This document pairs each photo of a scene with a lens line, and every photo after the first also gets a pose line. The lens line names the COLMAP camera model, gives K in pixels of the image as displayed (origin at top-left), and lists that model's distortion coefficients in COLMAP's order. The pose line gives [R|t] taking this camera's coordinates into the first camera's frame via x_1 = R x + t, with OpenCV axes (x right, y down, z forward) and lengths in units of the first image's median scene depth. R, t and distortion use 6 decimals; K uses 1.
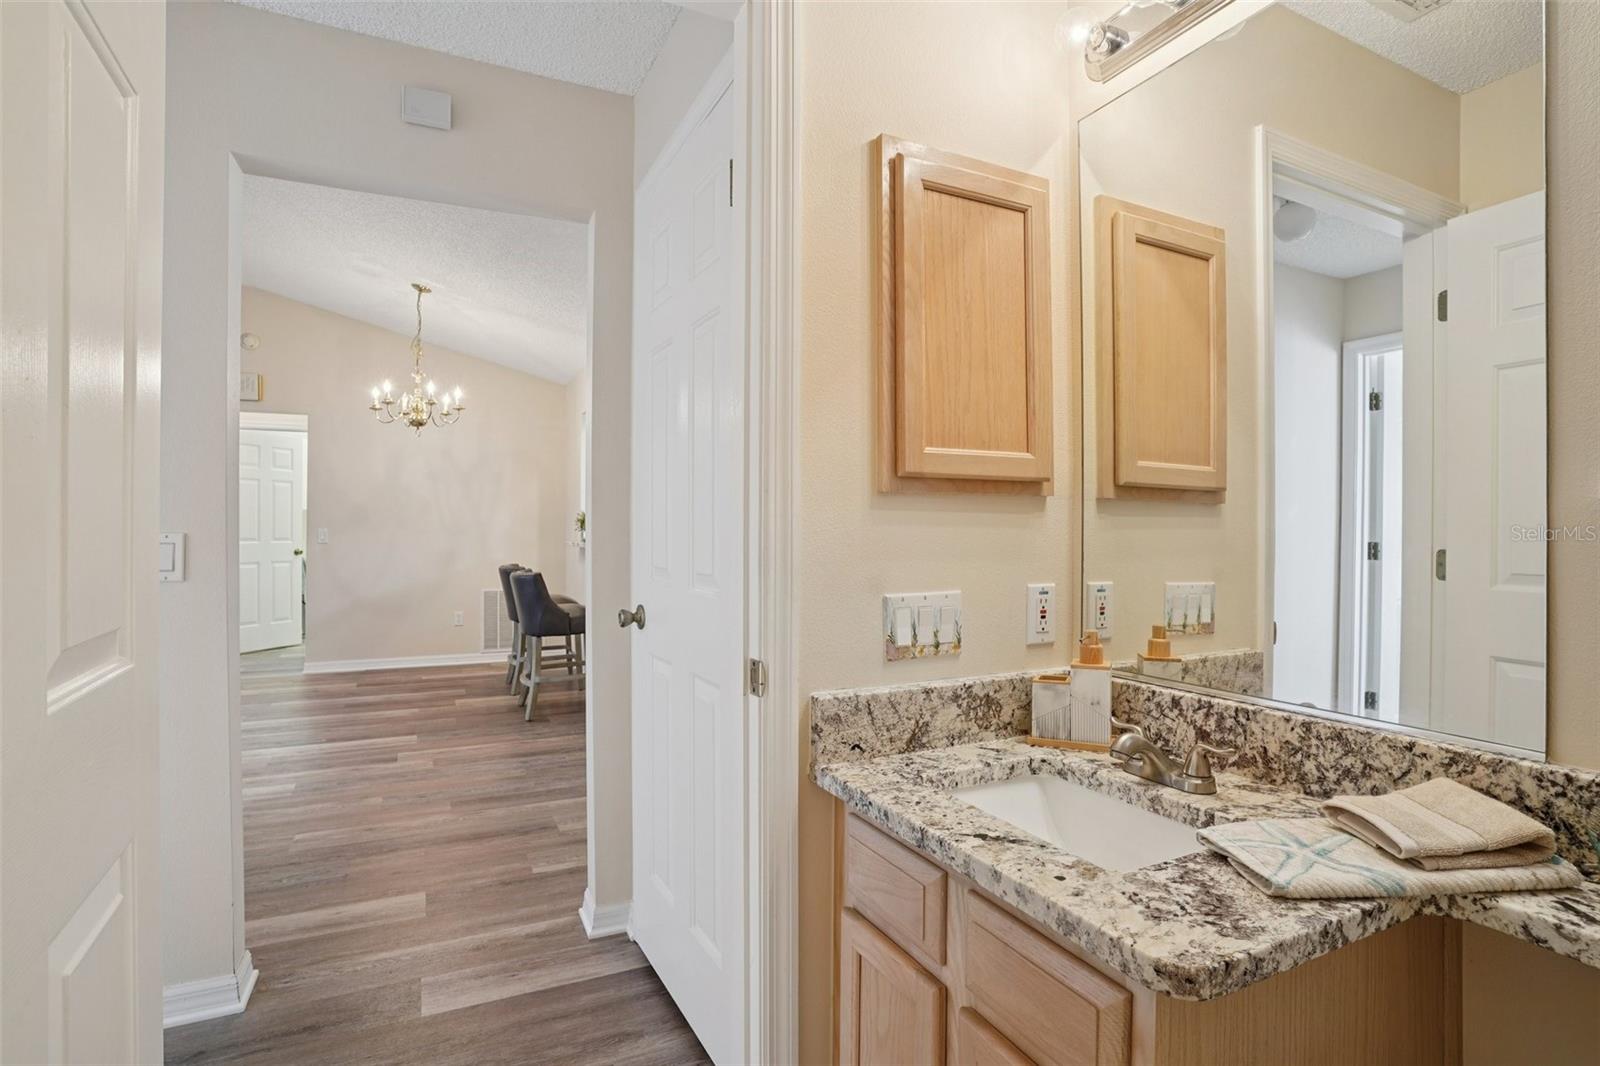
lens RADIAL K [[781.7, 0, 808.0], [0, 781.7, 534.0], [0, 0, 1]] dist [0.003908, 0.002461]
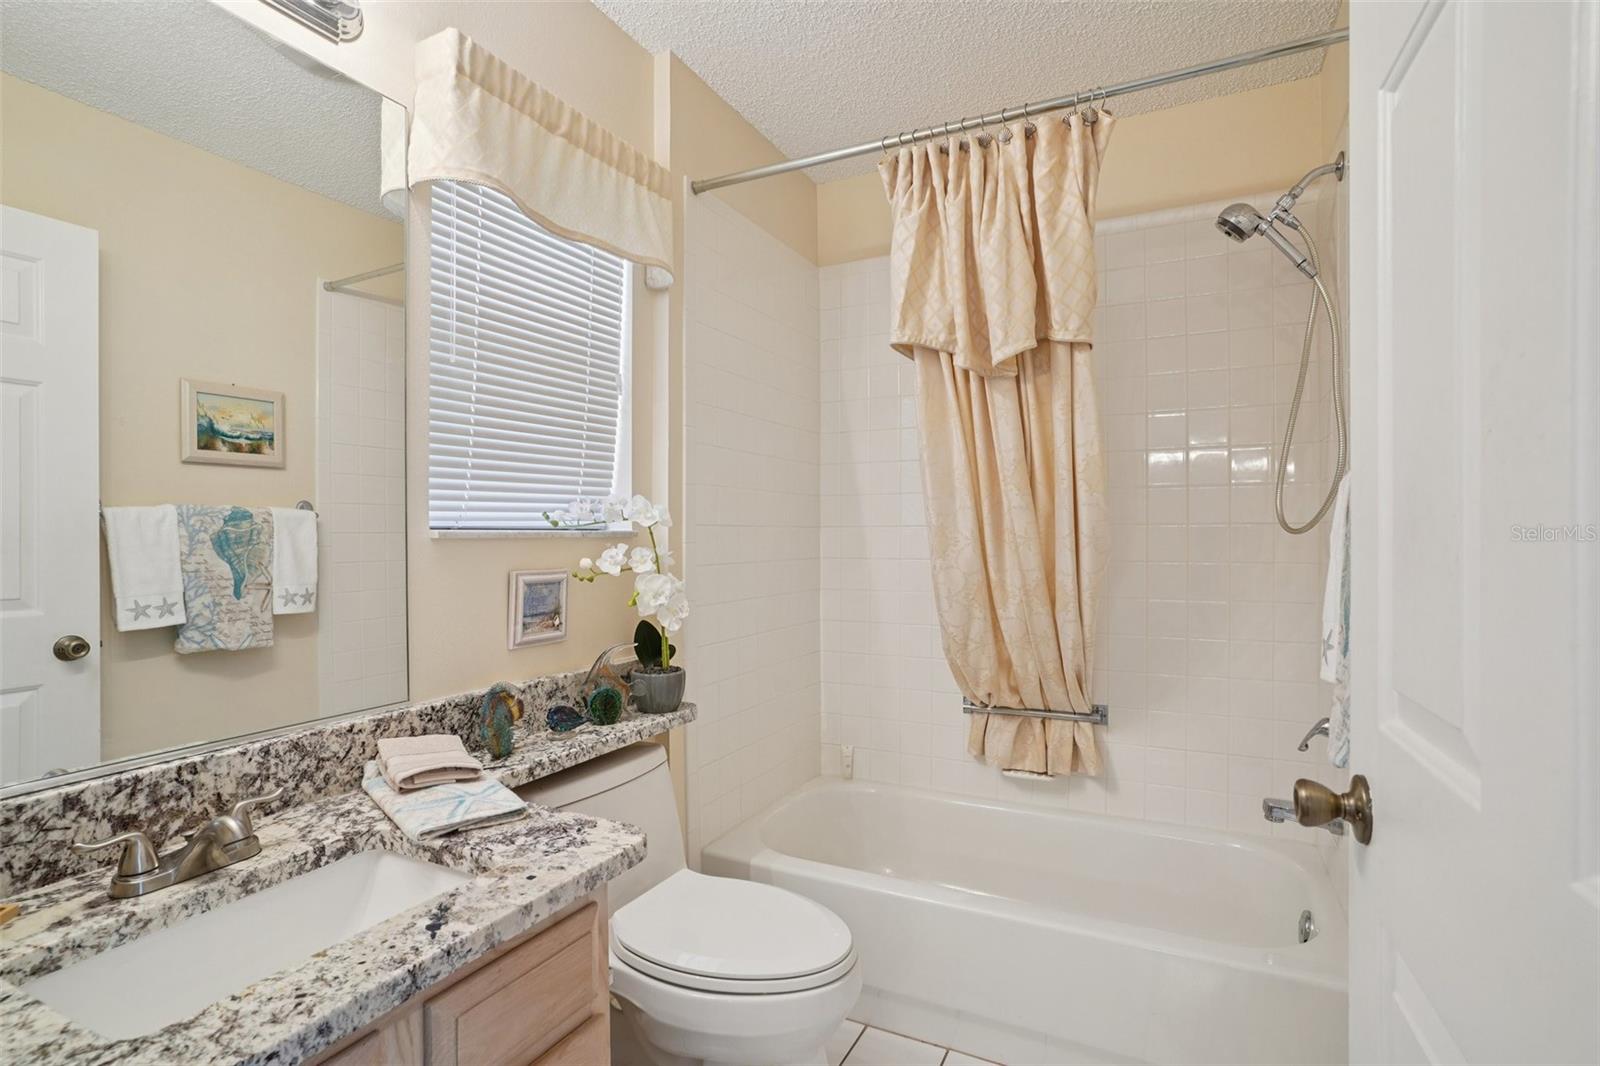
lens RADIAL K [[781.7, 0, 803.4], [0, 781.7, 528.2], [0, 0, 1]] dist [0.003908, 0.002461]
pose [[-0.577449, 0.006186, 0.816403, -0.651629], [0.007663, 0.999968, -0.002156, -0.043817], [-0.816391, 0.005011, -0.577478, 1.052665]]
